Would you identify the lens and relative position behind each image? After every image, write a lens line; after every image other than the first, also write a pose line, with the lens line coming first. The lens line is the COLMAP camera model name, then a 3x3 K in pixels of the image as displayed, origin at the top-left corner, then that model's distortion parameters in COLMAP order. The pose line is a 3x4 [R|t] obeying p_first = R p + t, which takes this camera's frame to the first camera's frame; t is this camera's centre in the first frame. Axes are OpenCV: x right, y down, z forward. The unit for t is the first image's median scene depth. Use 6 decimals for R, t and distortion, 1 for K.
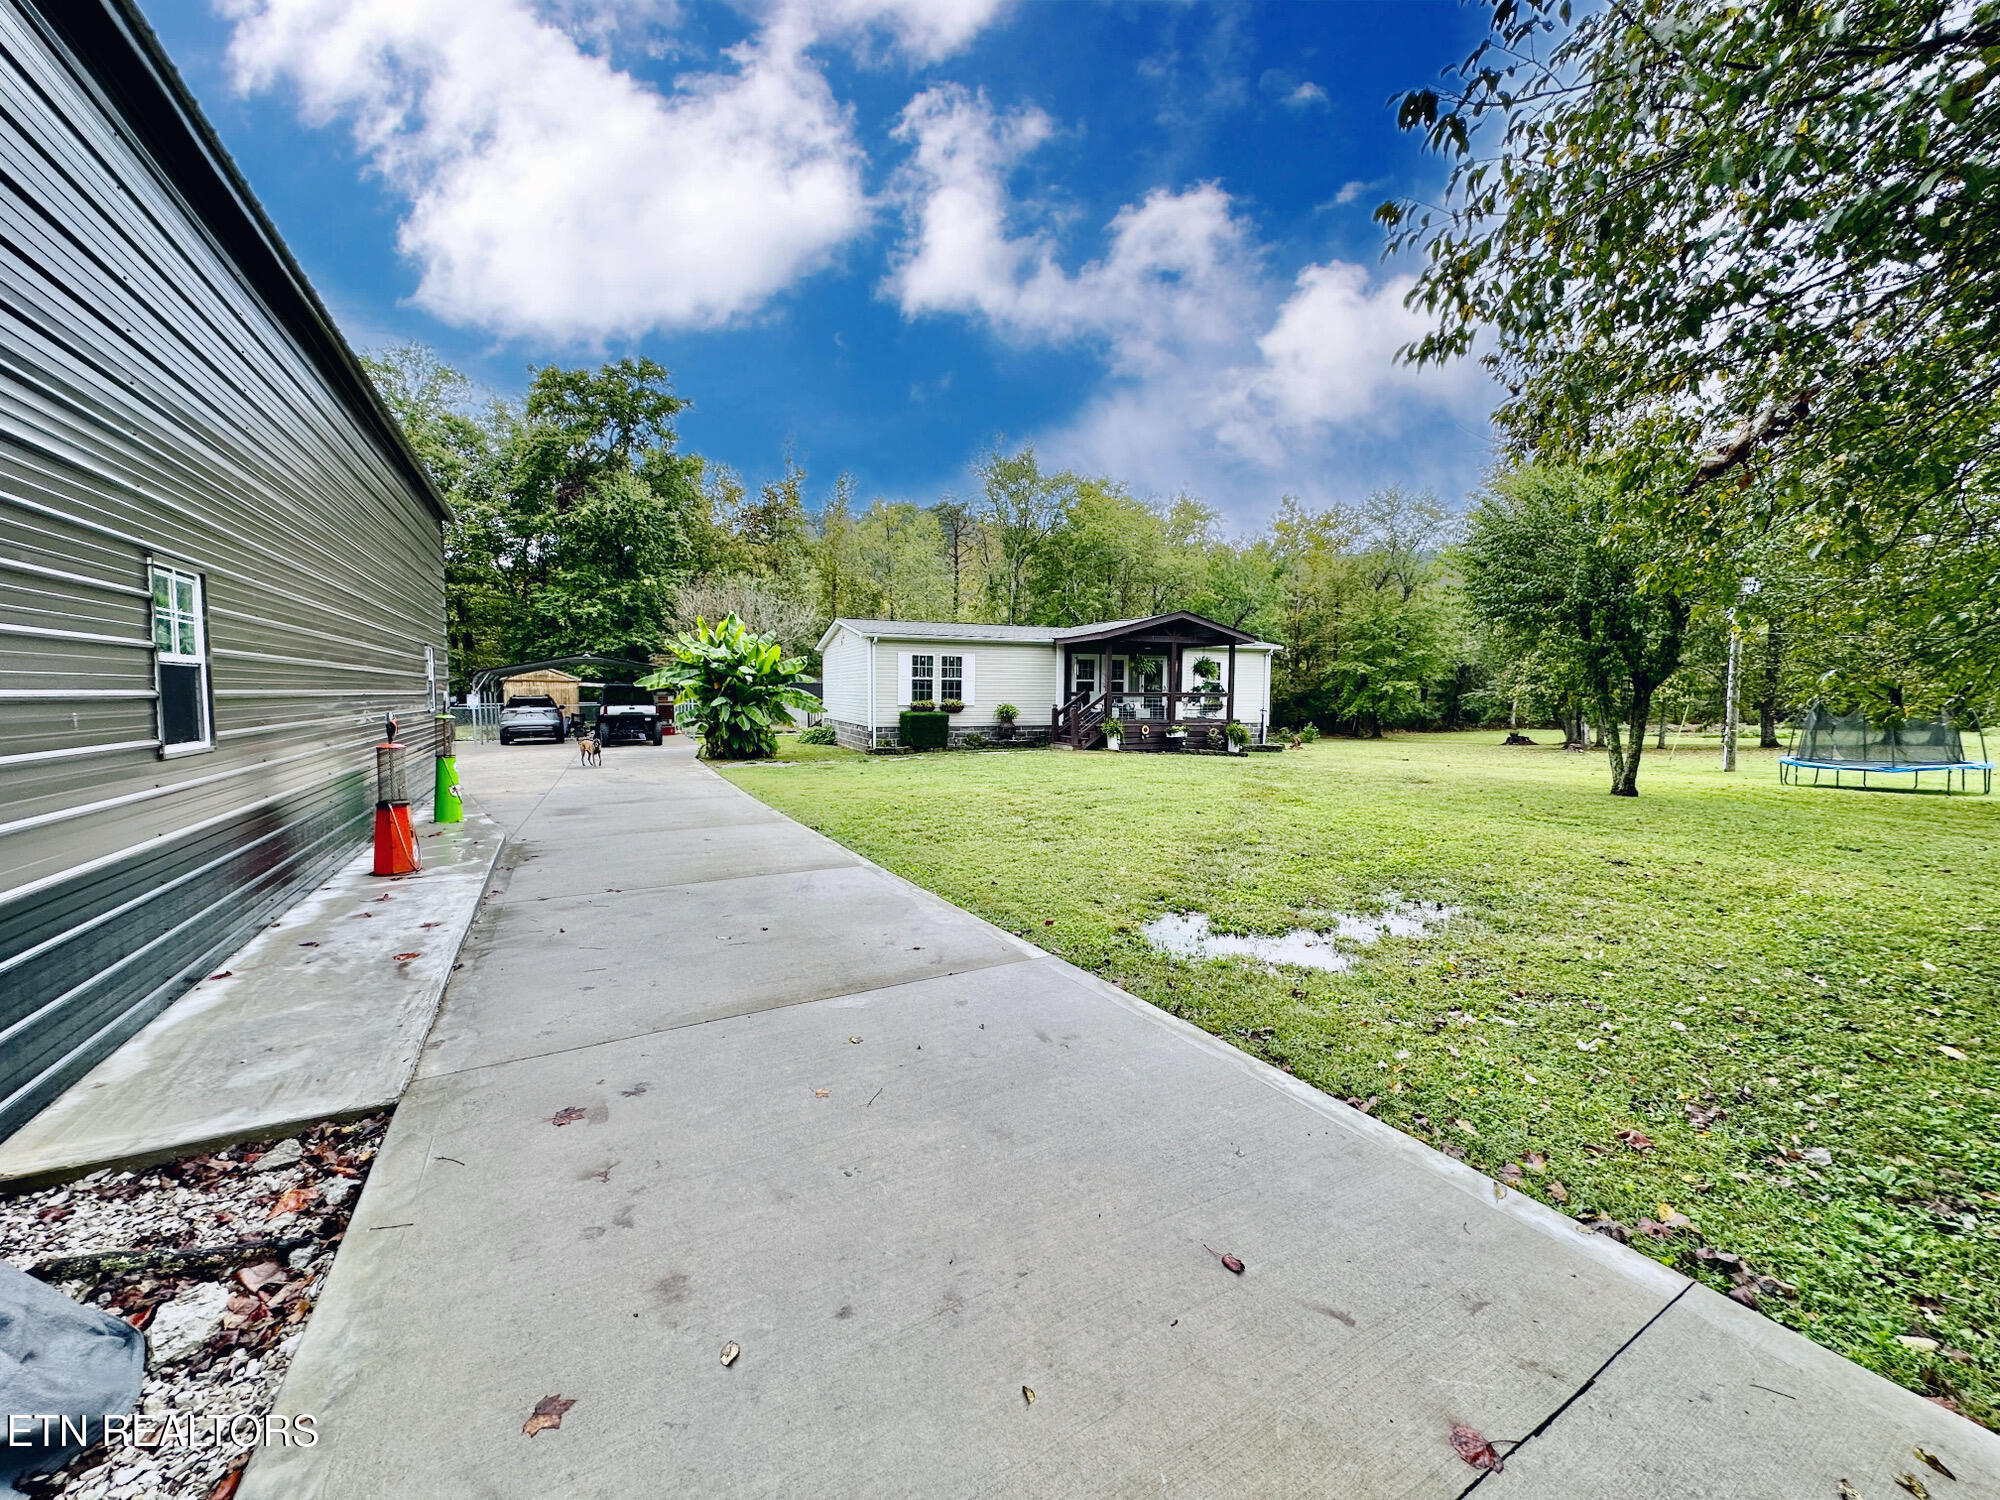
lens RADIAL K [[796.4, 0, 1002.7], [0, 796.4, 747.8], [0, 0, 1]] dist [-0.002345, -0.000234]
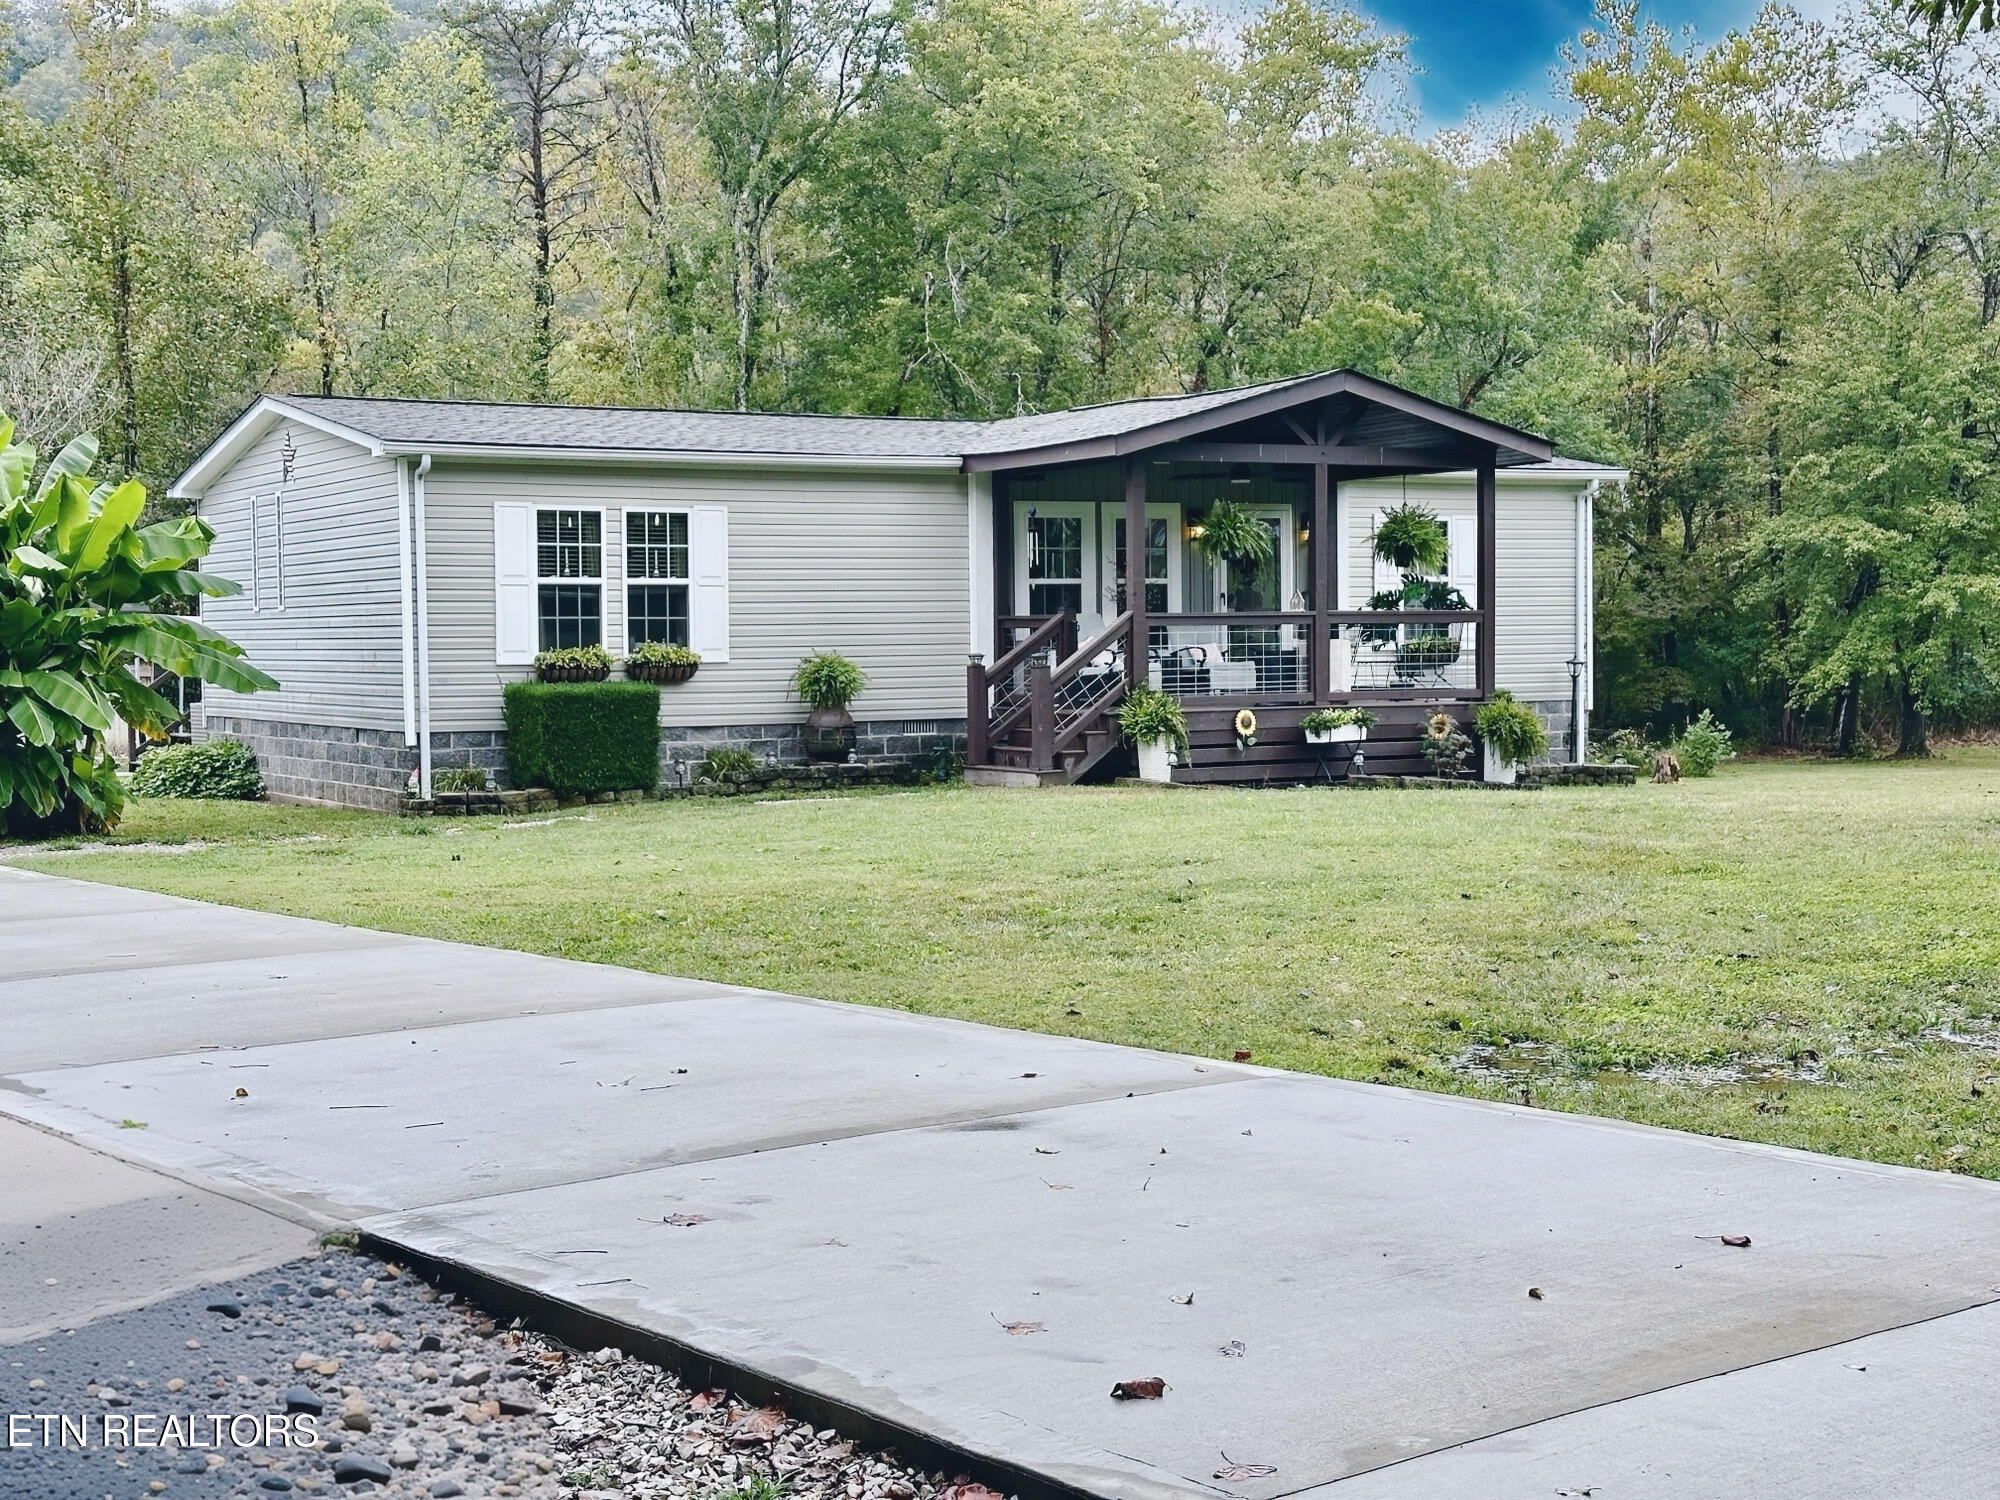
lens RADIAL K [[2753.5, 0, 1023.3], [0, 2753.5, 742.8], [0, 0, 1]] dist [0.137789, -0.045215]
pose [[0.991264, -0.023339, 0.129810, -0.061241], [0.027524, 0.999155, -0.030537, 0.017706], [-0.128987, 0.033843, 0.991069, -0.136386]]
